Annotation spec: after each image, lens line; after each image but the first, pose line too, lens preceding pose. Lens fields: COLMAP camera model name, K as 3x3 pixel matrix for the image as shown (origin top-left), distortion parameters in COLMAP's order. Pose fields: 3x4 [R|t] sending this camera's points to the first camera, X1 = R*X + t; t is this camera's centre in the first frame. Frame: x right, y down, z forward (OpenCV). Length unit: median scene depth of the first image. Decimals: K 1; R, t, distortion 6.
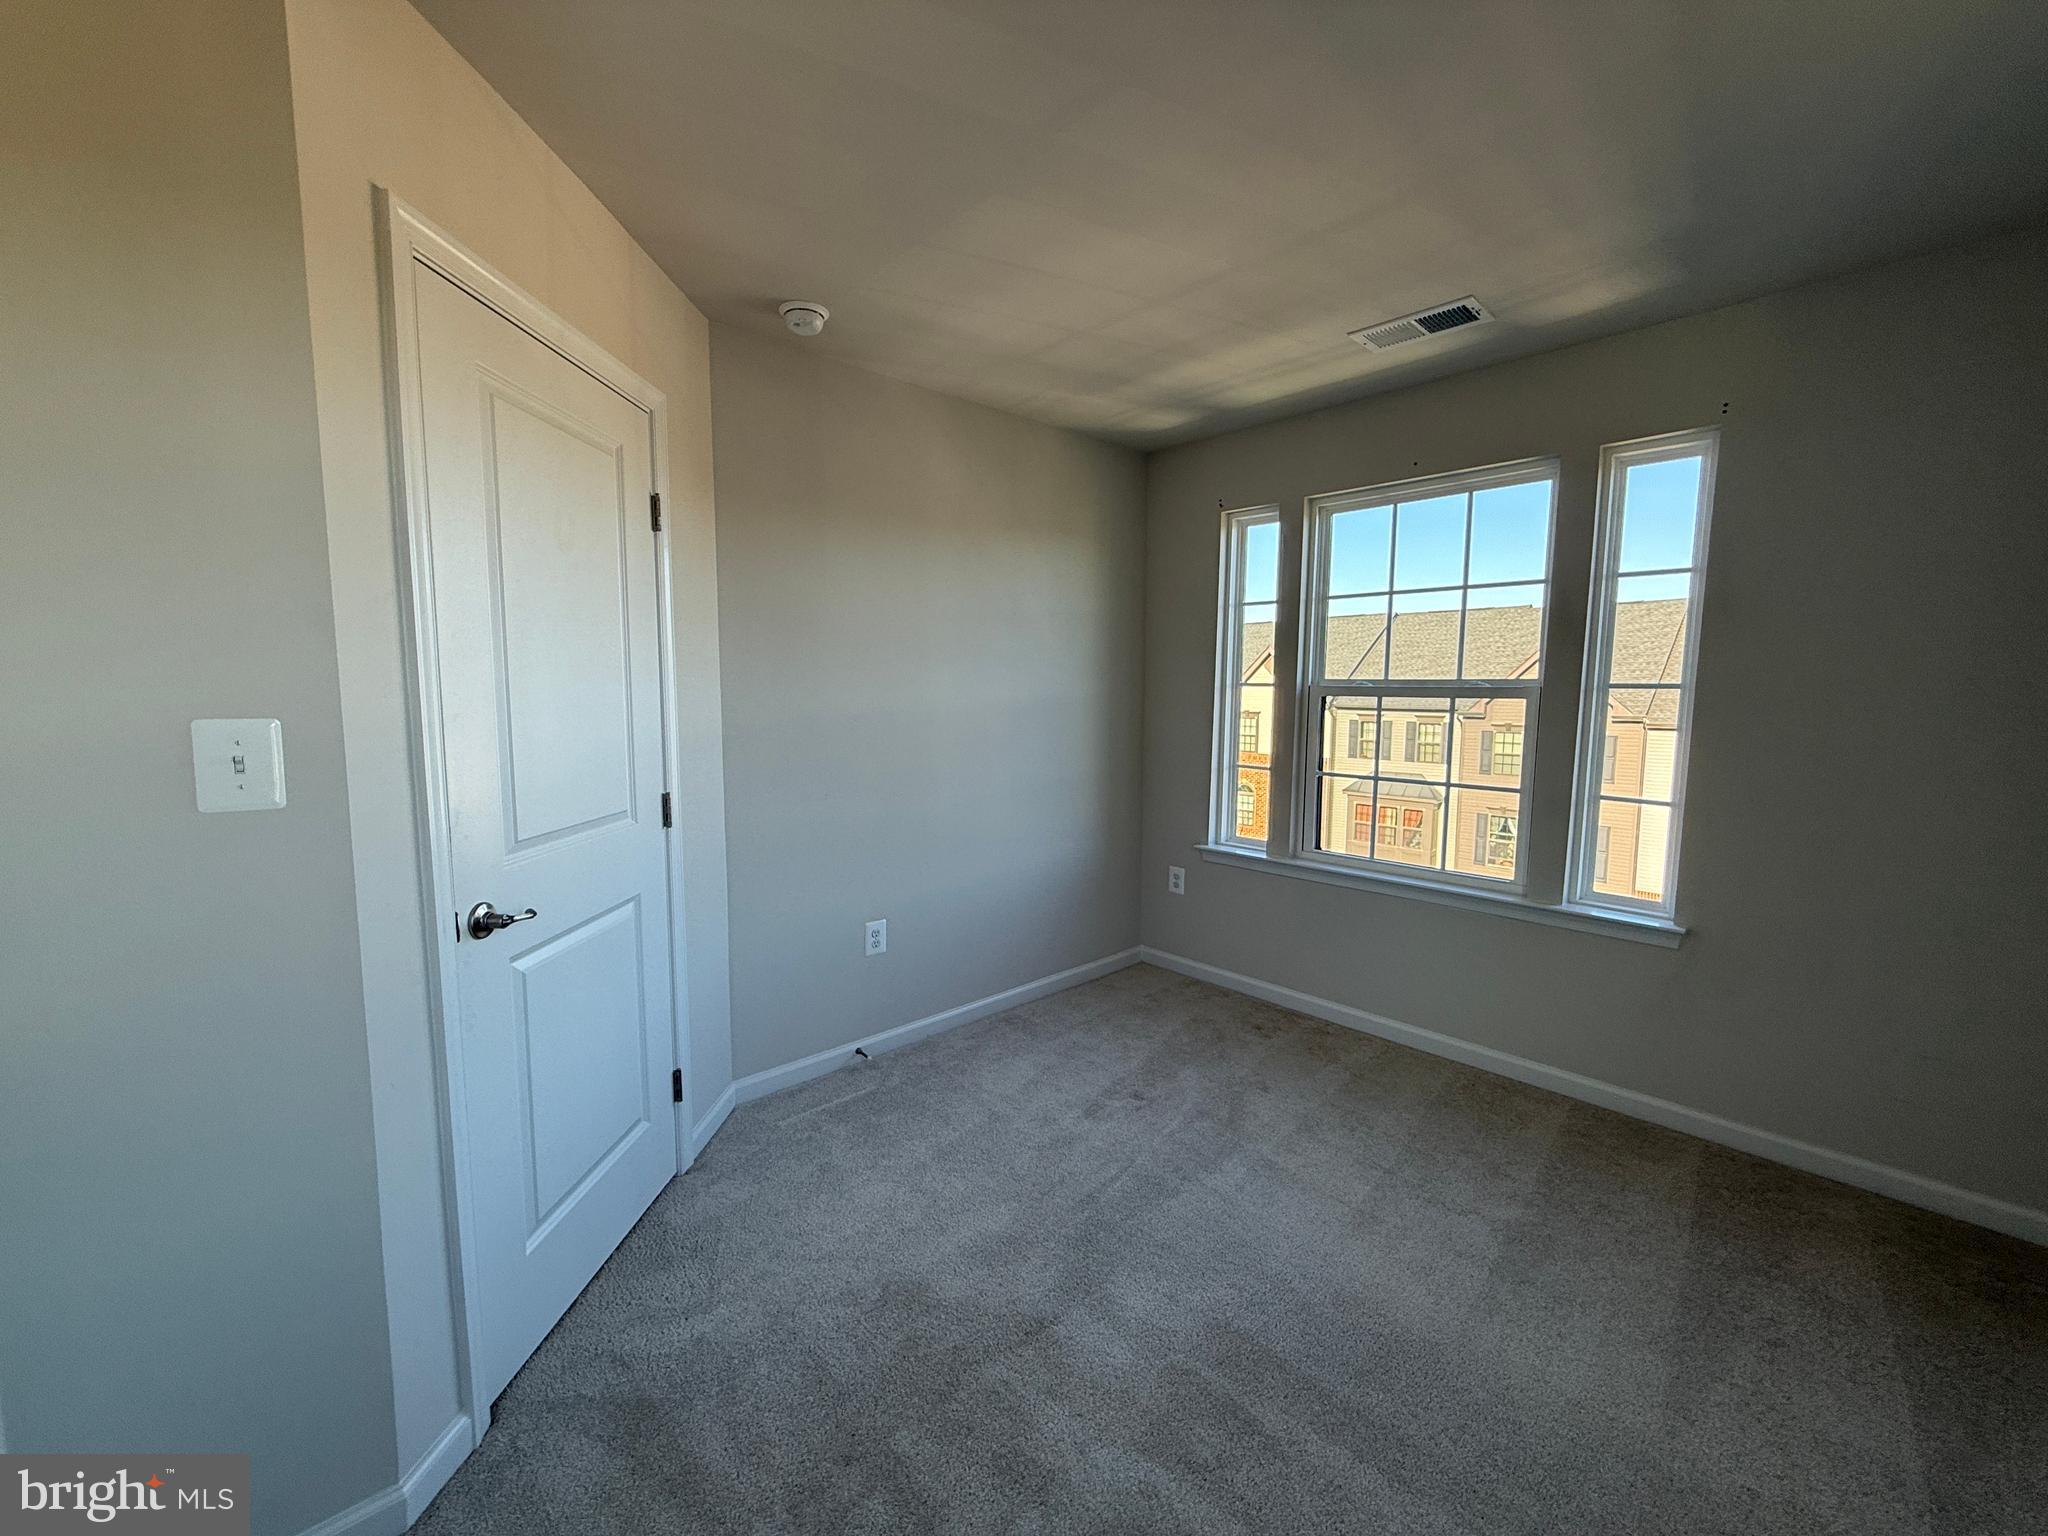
lens RADIAL K [[817.3, 0, 1020.1], [0, 817.3, 768.8], [0, 0, 1]] dist [0.002671, 0.000304]
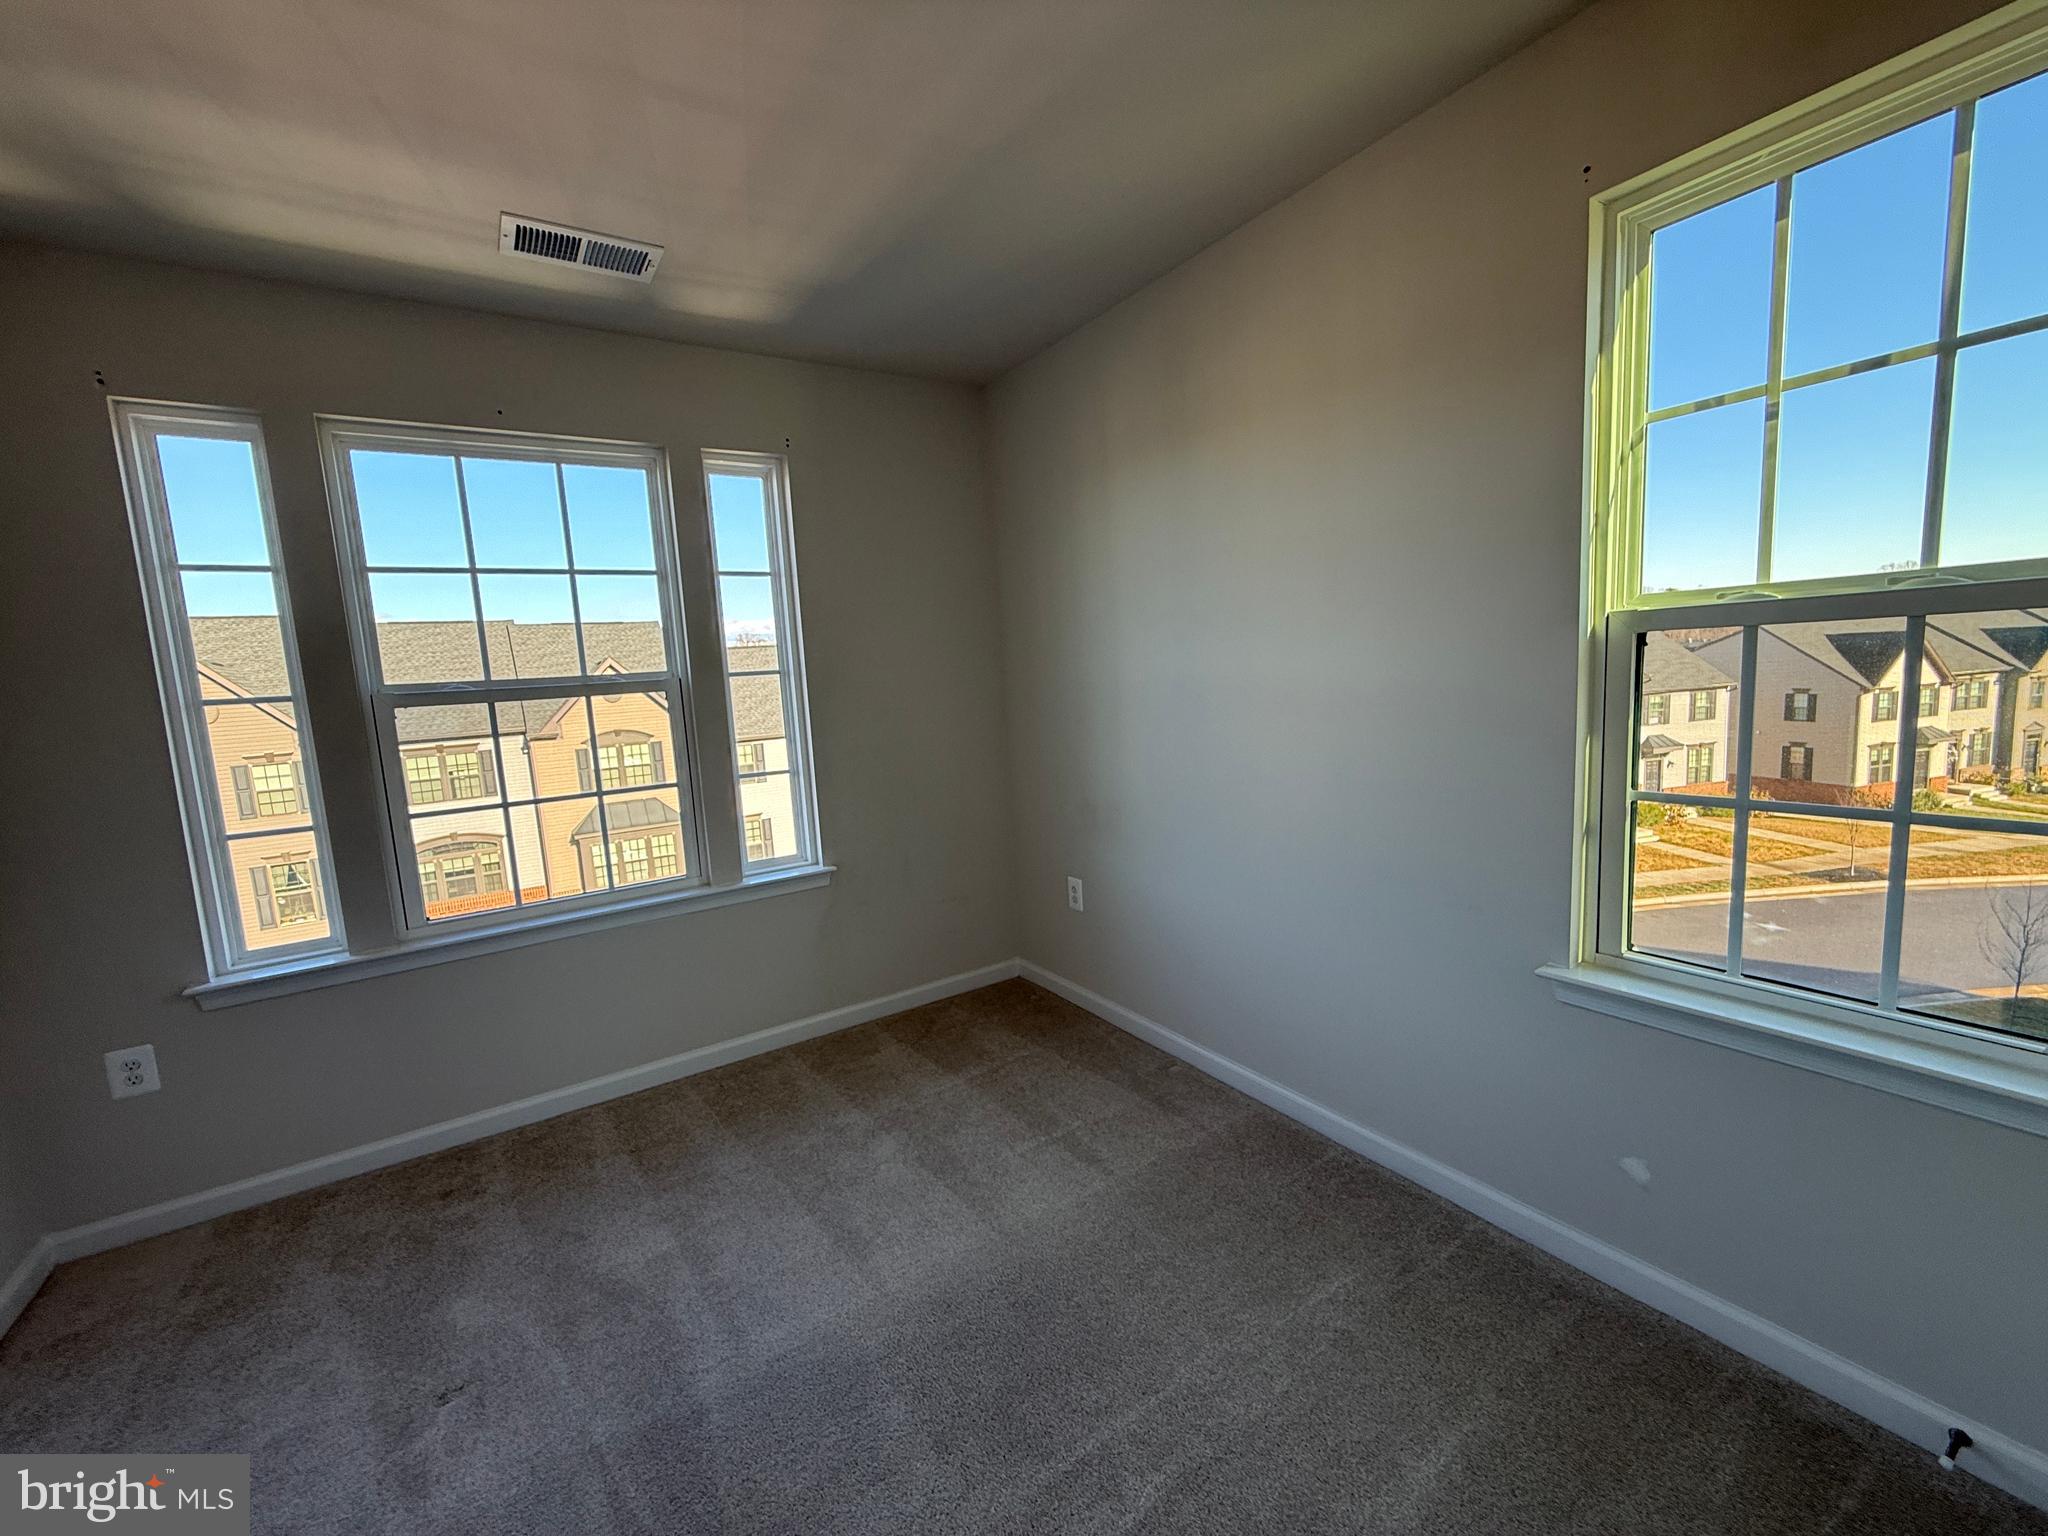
lens RADIAL K [[812.9, 0, 1024.0], [0, 812.9, 768.0], [0, 0, 1]] dist [0.000085, 0.000345]
pose [[0.174736, -0.137148, 0.975017, -0.279247], [0.159967, 0.981049, 0.109329, -0.034055], [-0.971534, 0.136867, 0.193364, 0.417109]]
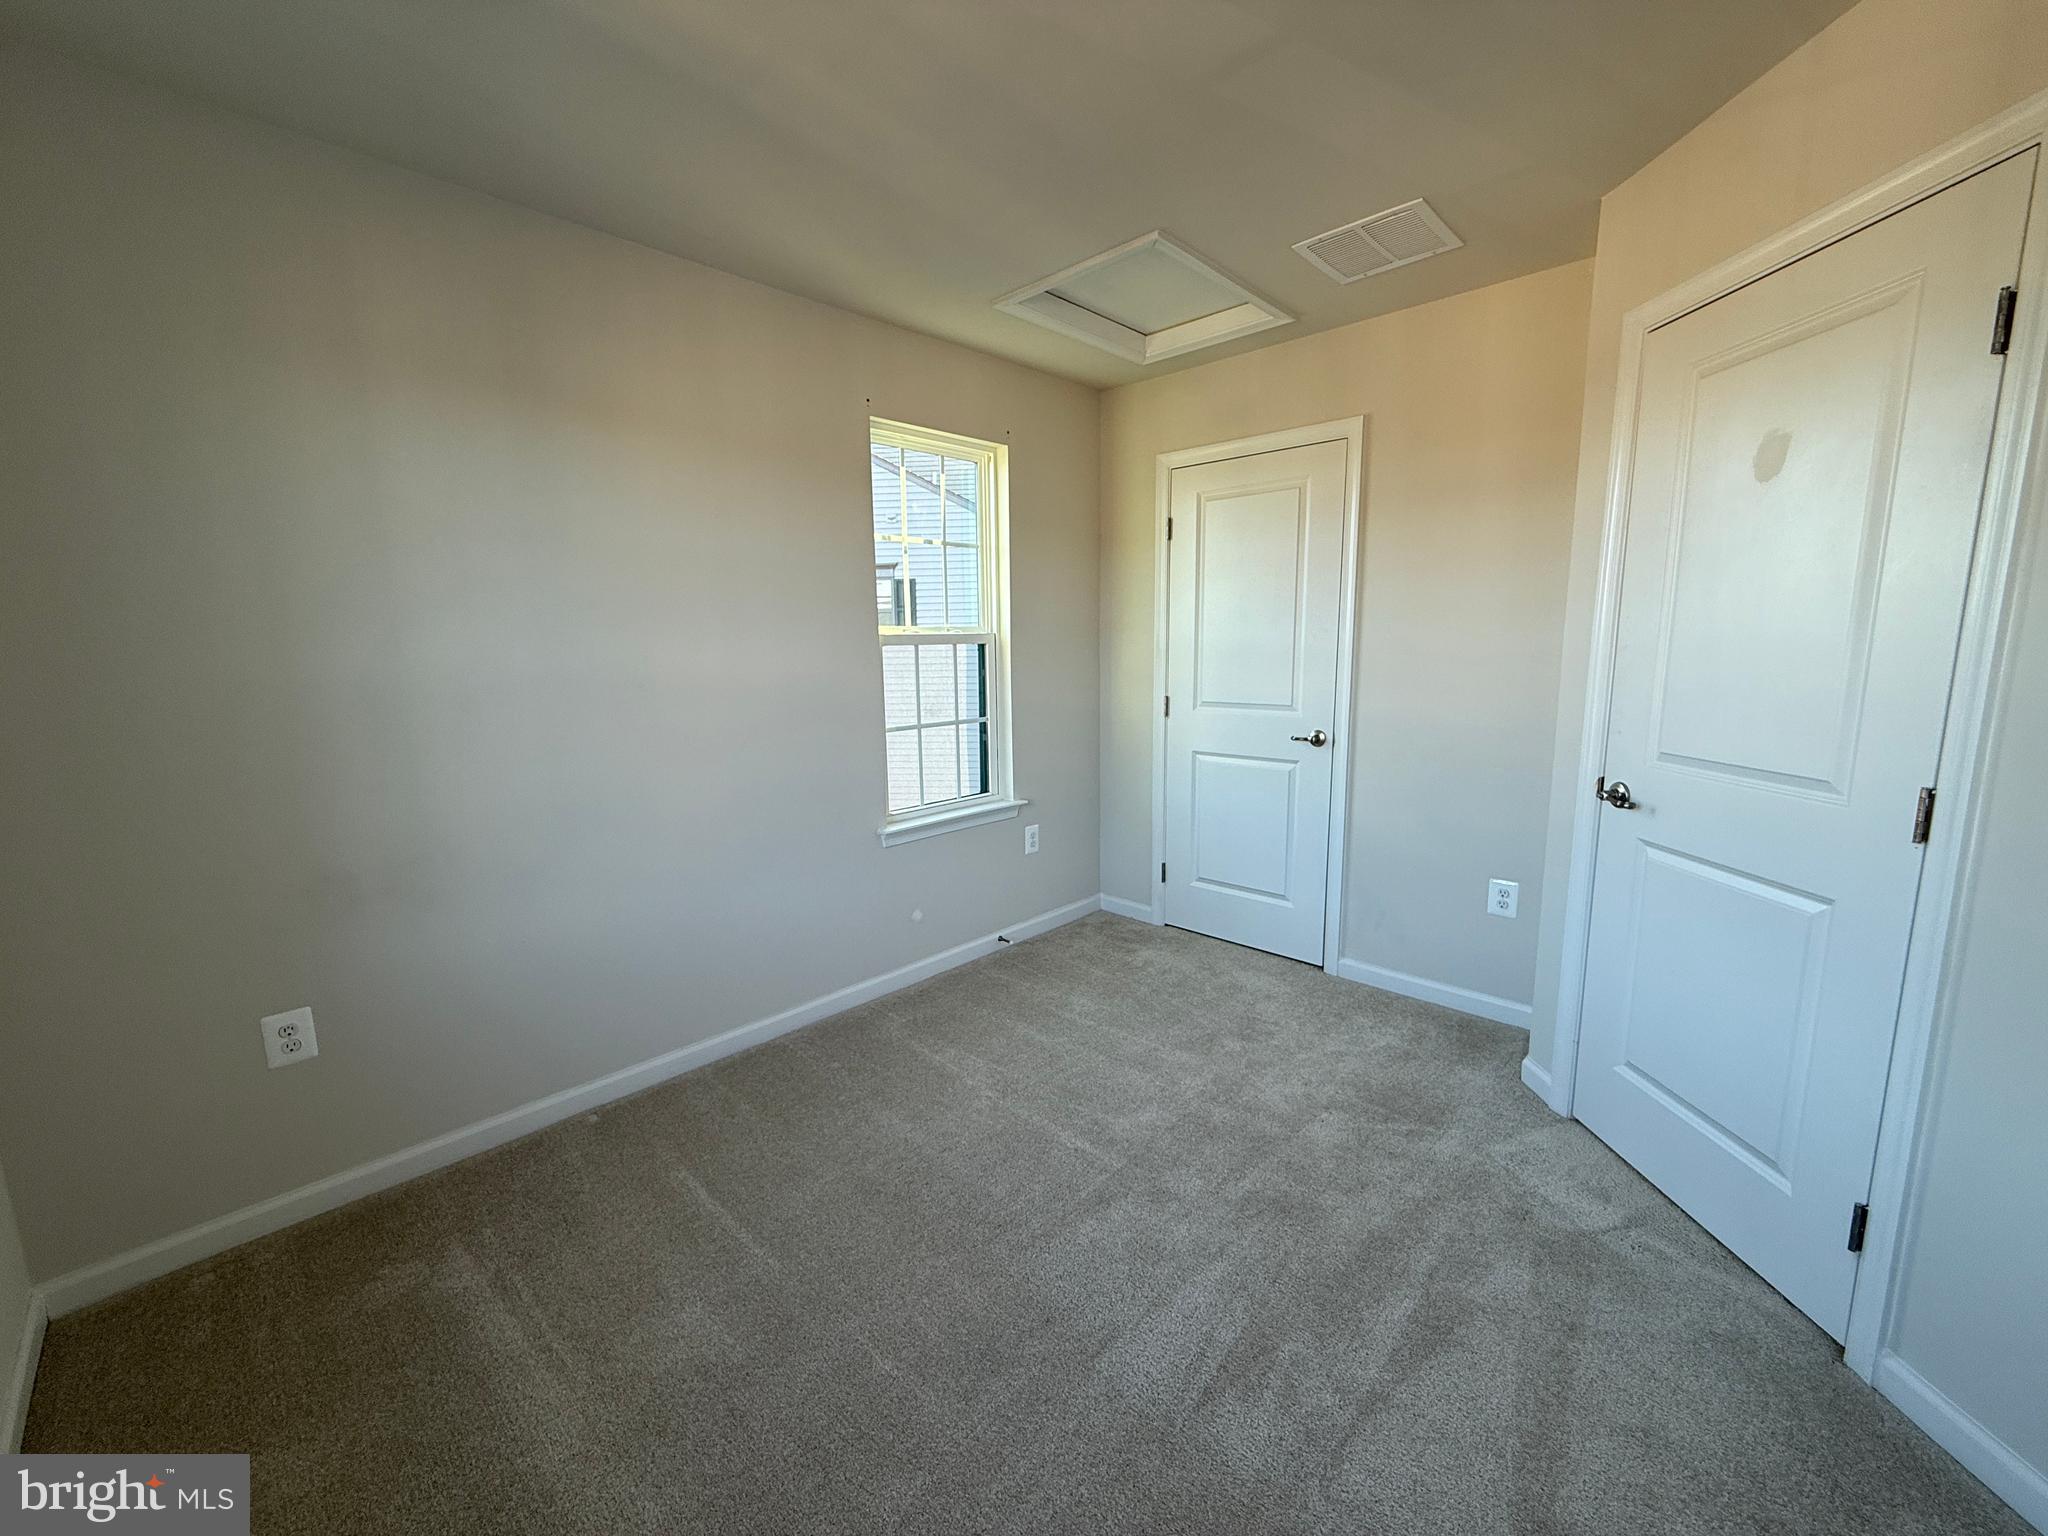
lens RADIAL K [[817.3, 0, 1020.1], [0, 817.3, 768.8], [0, 0, 1]] dist [0.002671, 0.000304]
pose [[-0.998559, 0.017298, -0.050805, 0.230140], [0.003866, 0.967361, 0.253372, -0.114746], [0.053529, 0.252811, -0.966034, 1.220296]]
